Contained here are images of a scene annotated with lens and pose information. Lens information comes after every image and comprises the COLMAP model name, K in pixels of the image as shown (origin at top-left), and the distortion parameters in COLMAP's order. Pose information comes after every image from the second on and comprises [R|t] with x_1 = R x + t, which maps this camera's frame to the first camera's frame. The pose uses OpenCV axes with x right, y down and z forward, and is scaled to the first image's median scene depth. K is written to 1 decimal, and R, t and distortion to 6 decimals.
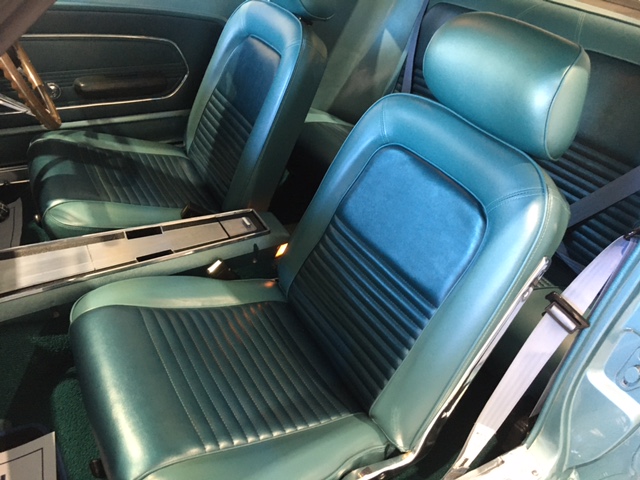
lens RADIAL K [[540.8, 0, 320.0], [0, 540.8, 240.0], [0, 0, 1]] dist [0.080478, -0.105235]
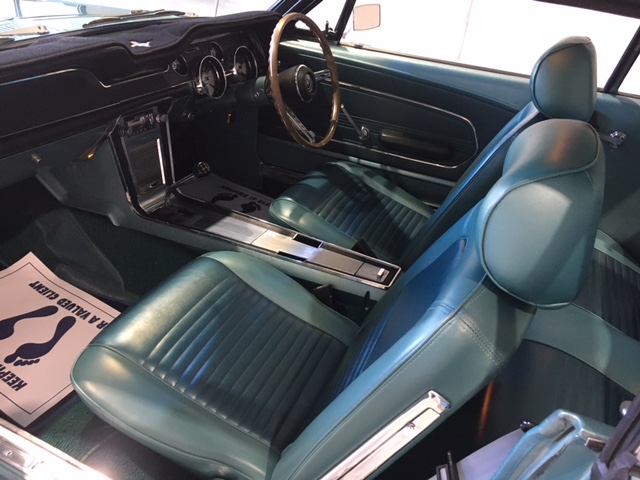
lens RADIAL K [[540.8, 0, 320.0], [0, 540.8, 240.0], [0, 0, 1]] dist [0.080478, -0.105235]
pose [[0.604317, 0.369408, -0.705931, 0.481872], [-0.485743, 0.873136, 0.041082, -0.070054], [0.631550, 0.318075, 0.707088, 0.155478]]
